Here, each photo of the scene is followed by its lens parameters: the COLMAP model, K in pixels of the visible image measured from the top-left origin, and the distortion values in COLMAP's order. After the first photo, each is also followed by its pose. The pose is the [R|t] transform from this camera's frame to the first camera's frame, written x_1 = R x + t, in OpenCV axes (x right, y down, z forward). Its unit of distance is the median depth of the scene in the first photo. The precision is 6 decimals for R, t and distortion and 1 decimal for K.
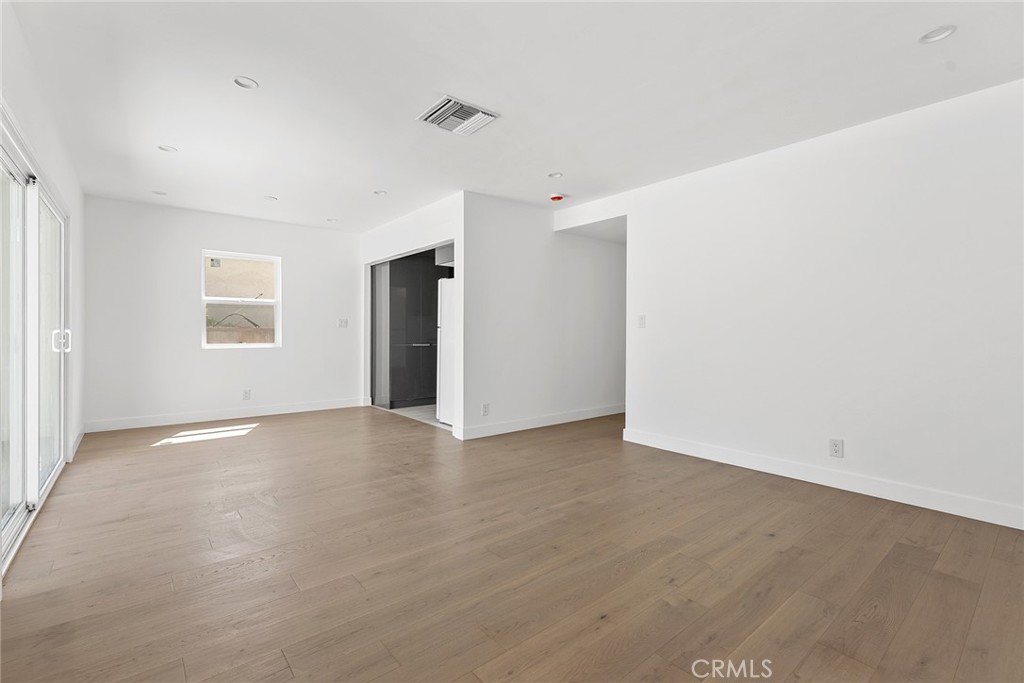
lens RADIAL K [[460.3, 0, 512.9], [0, 460.3, 338.1], [0, 0, 1]] dist [-0.001869, -0.000077]
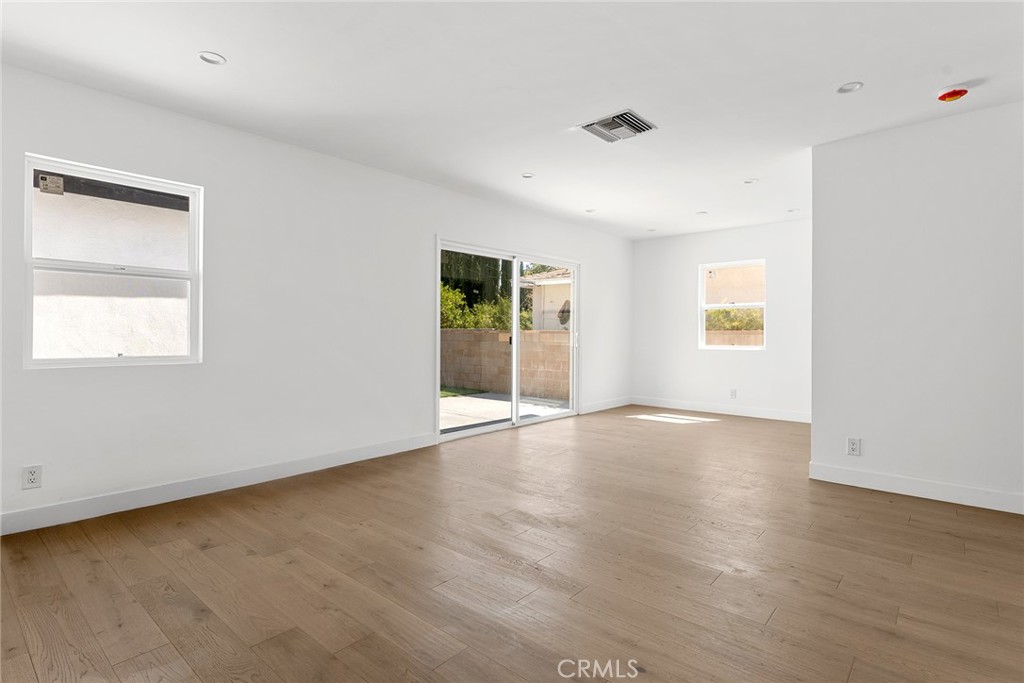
lens RADIAL K [[509.0, 0, 512.5], [0, 509.0, 336.0], [0, 0, 1]] dist [-0.002119, -0.000210]
pose [[0.158512, 0.002281, -0.987354, 0.521928], [-0.015267, 0.999883, -0.000141, -0.002644], [0.987239, 0.015096, 0.158529, 0.316283]]
